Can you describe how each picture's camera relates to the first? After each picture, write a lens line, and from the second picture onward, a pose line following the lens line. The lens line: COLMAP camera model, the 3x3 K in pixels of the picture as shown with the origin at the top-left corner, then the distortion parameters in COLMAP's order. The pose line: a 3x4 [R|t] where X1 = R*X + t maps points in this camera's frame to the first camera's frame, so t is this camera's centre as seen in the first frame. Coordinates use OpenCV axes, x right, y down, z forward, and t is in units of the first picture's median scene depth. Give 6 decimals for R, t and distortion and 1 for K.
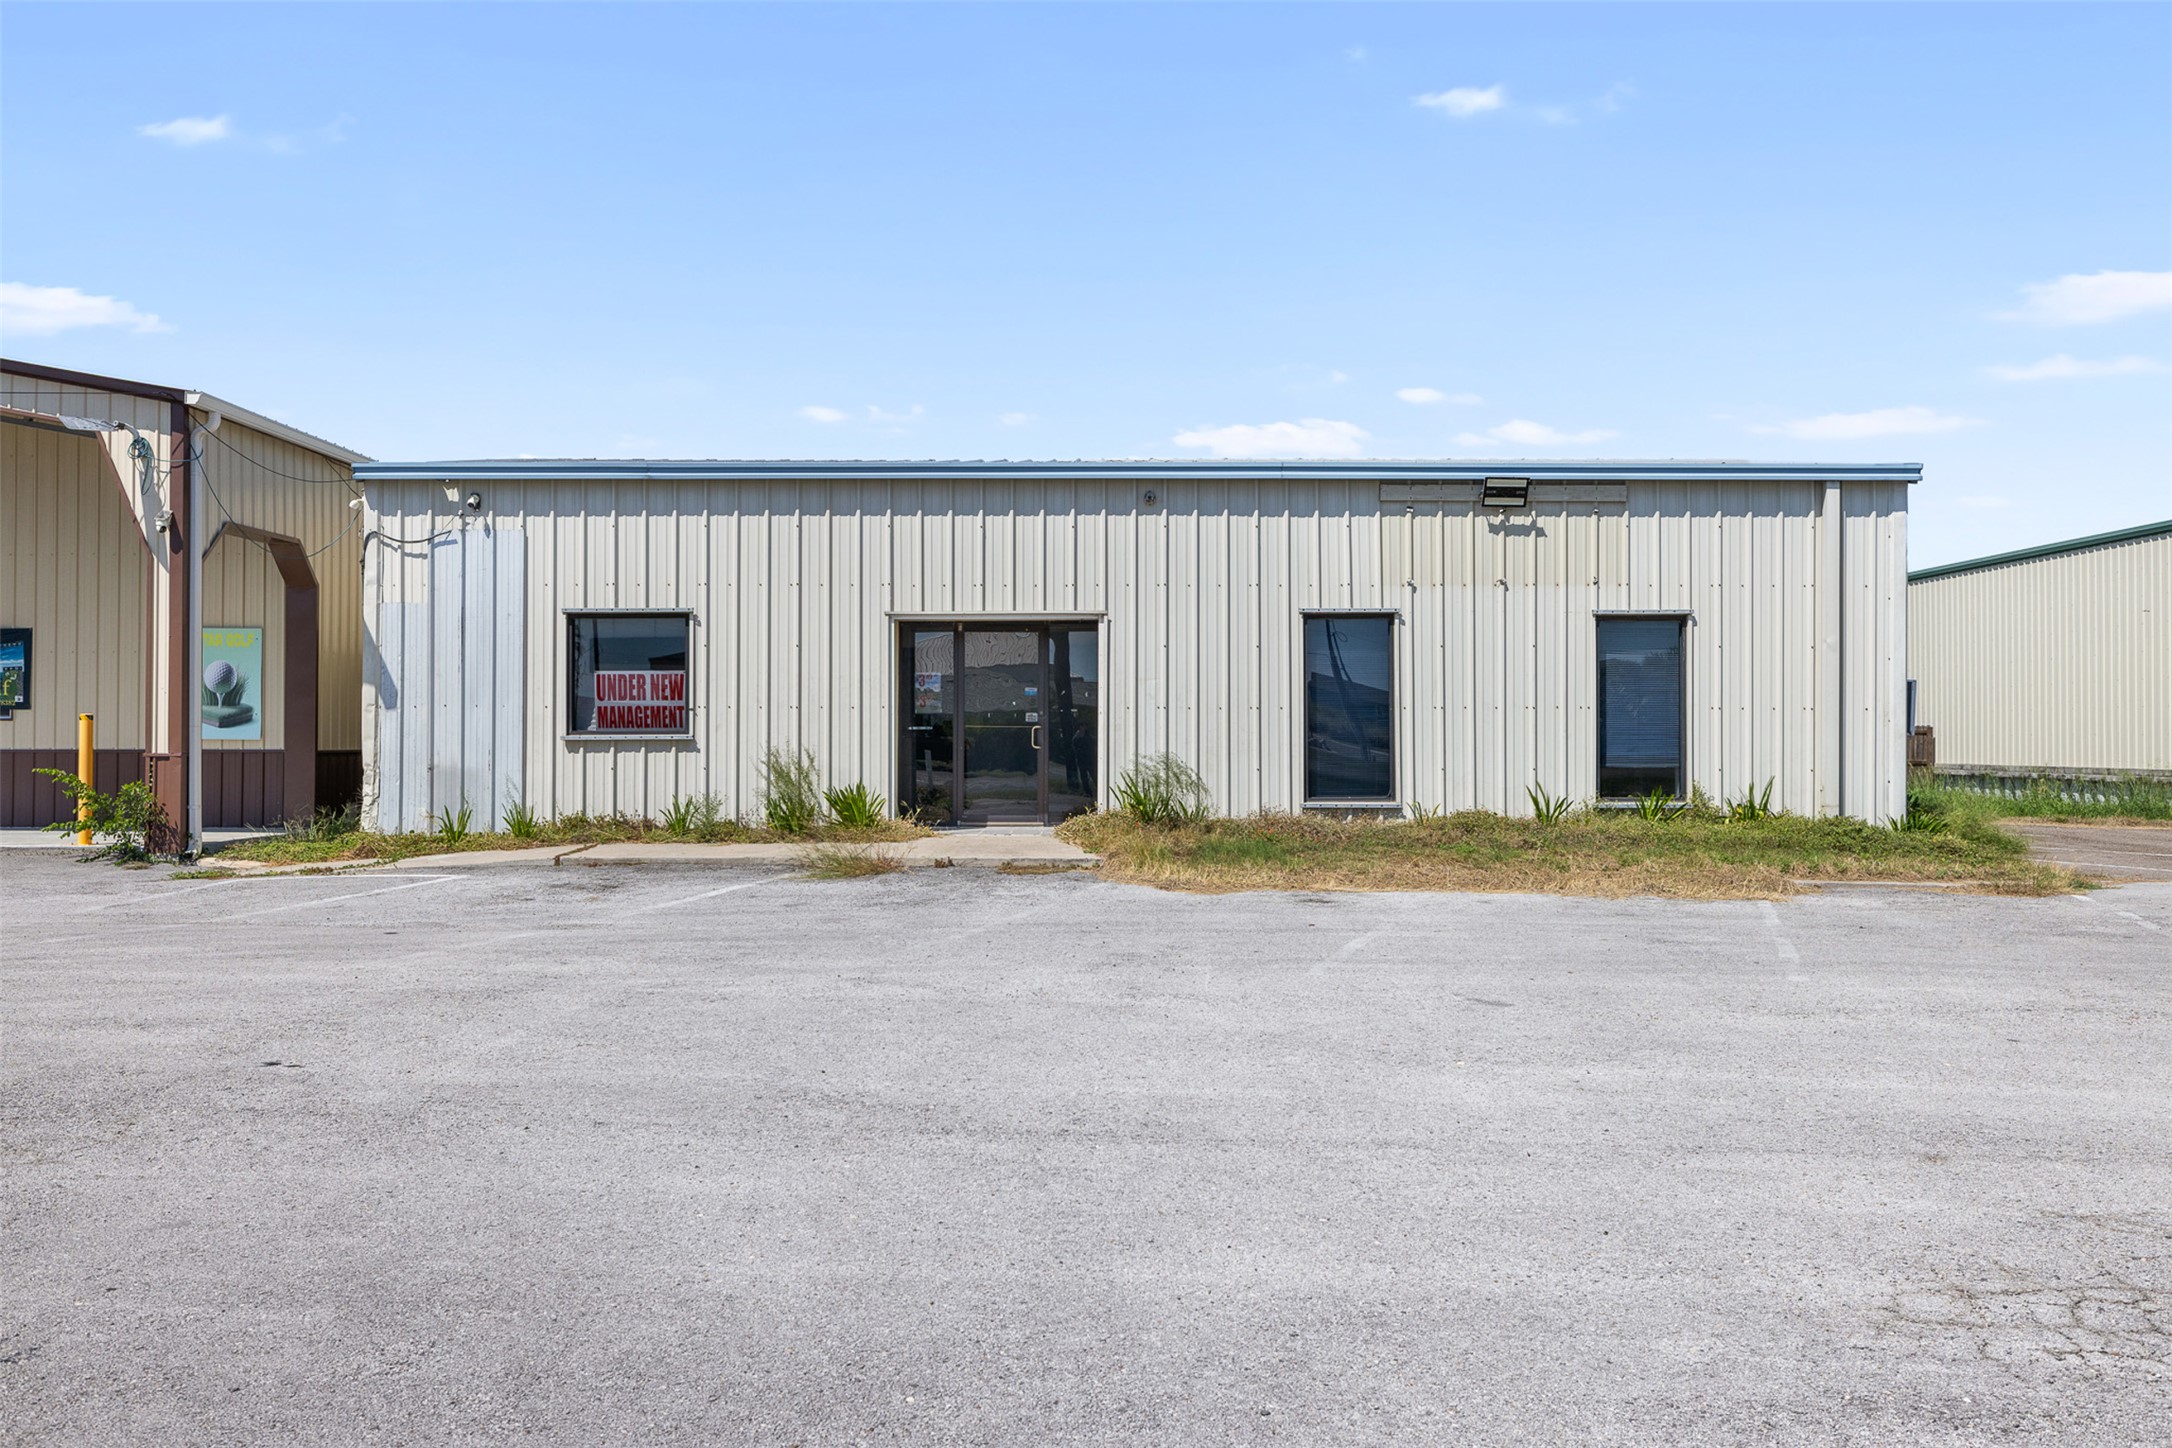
lens RADIAL K [[1904.7, 0, 1086.0], [0, 1904.7, 724.0], [0, 0, 1]] dist [-0.008318, 0.003921]
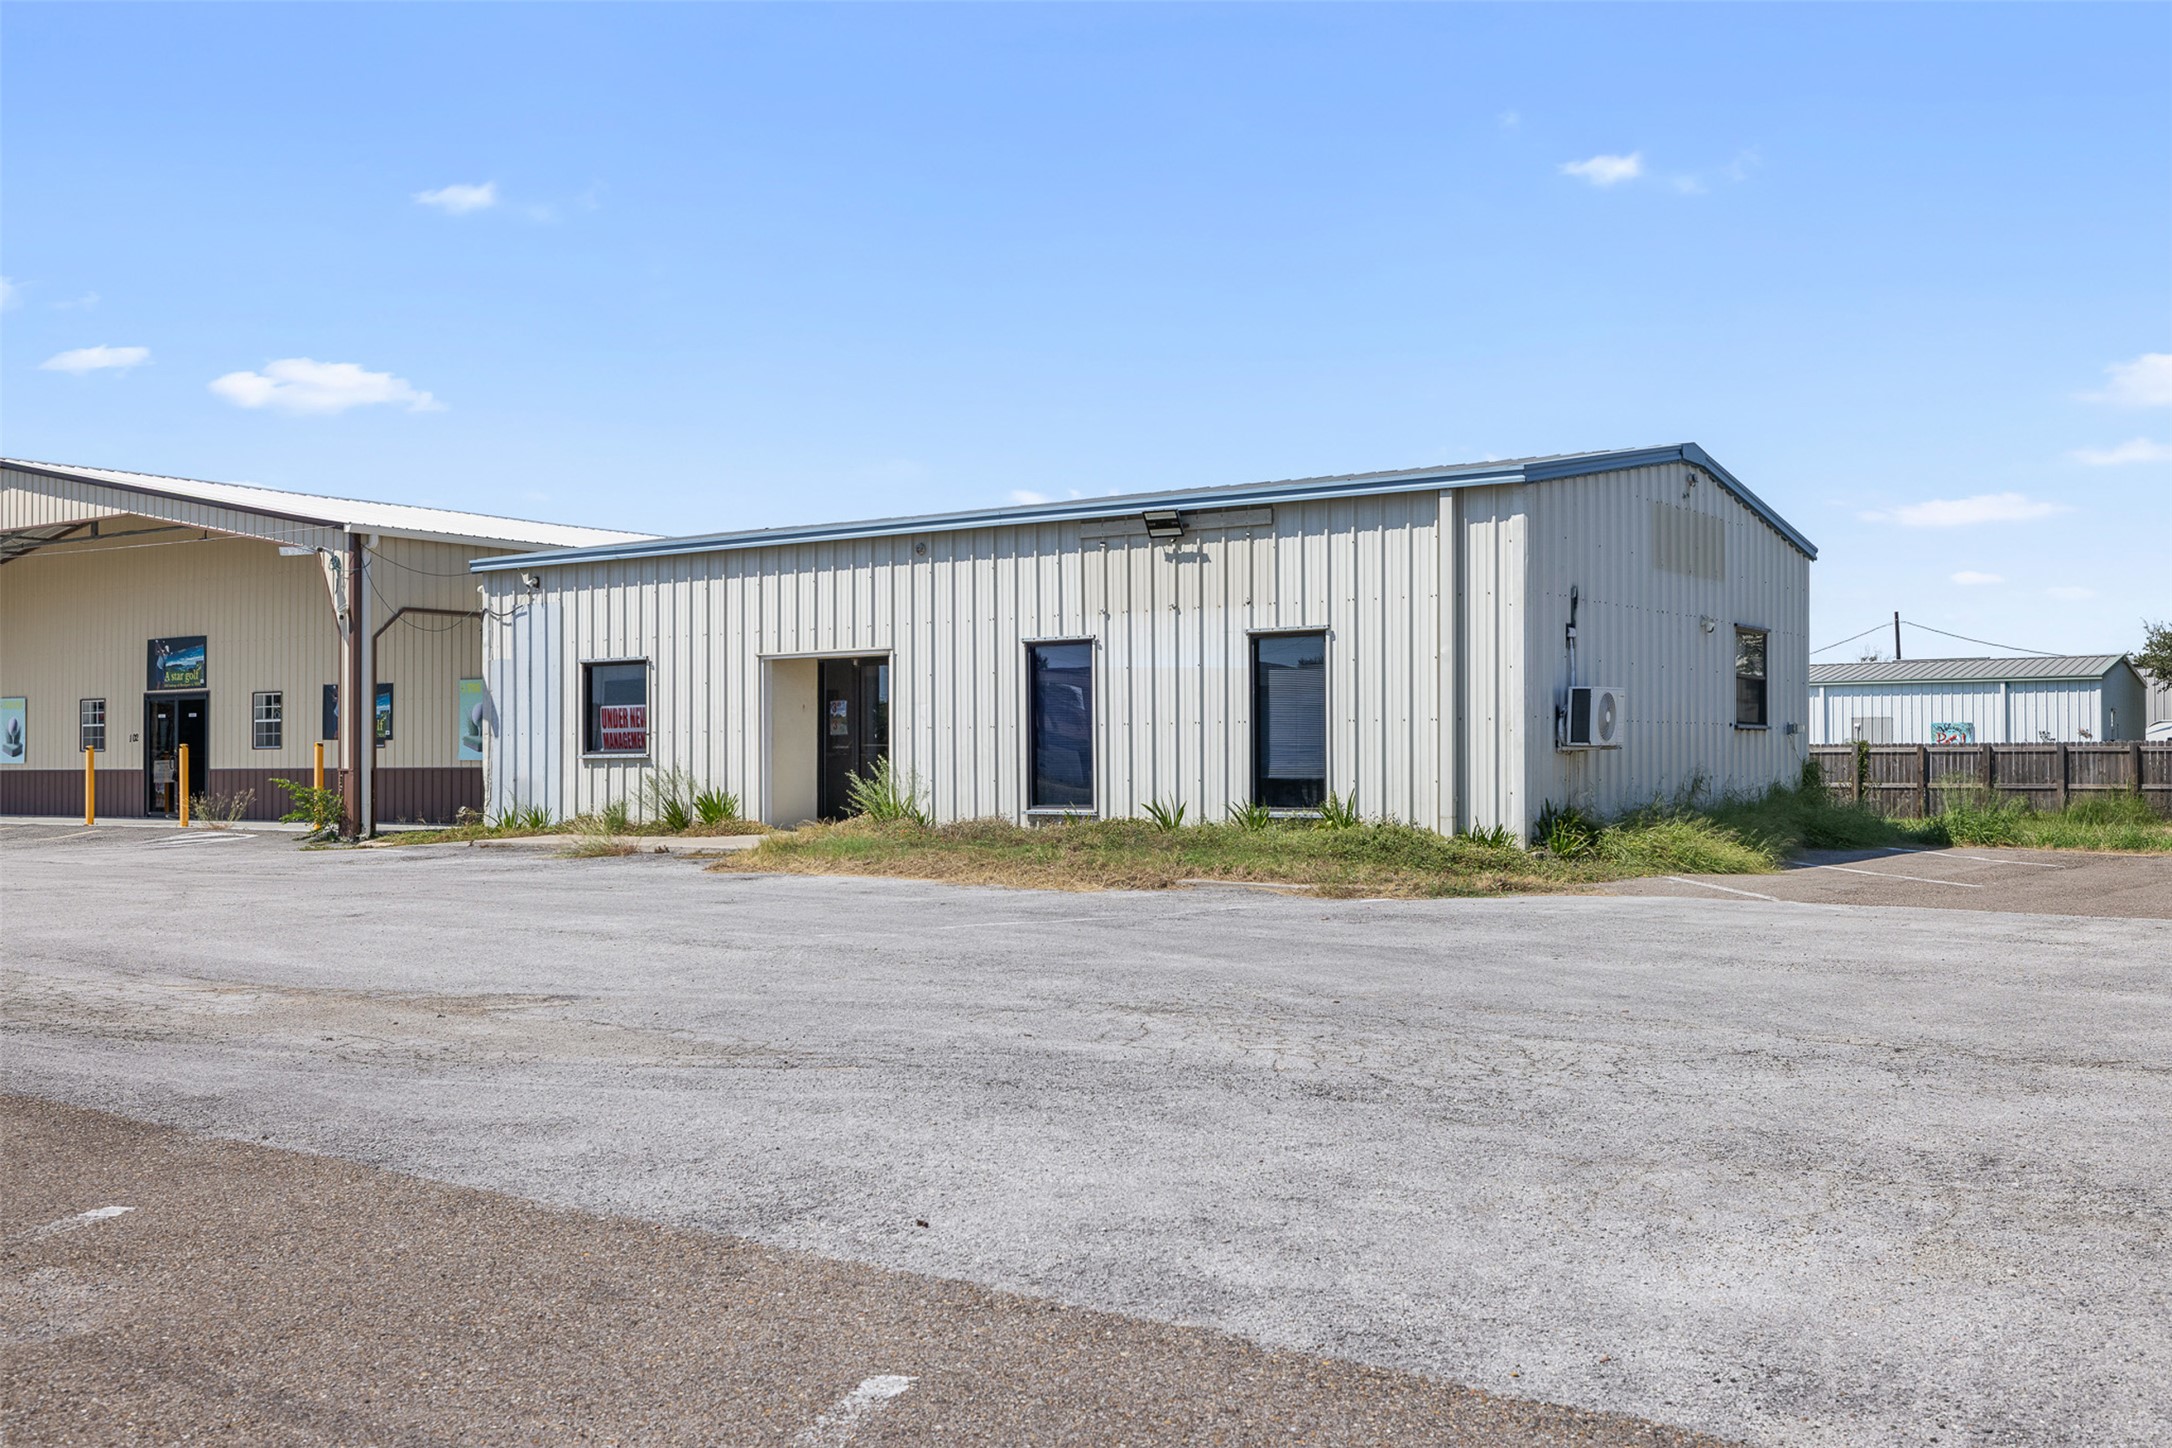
lens RADIAL K [[2051.7, 0, 1086.0], [0, 2051.7, 724.0], [0, 0, 1]] dist [-0.001390, -0.002071]
pose [[0.827810, -0.015585, -0.560791, 0.826378], [0.013871, 0.999877, -0.007313, -0.000373], [0.560836, -0.001725, 0.827925, 0.011165]]
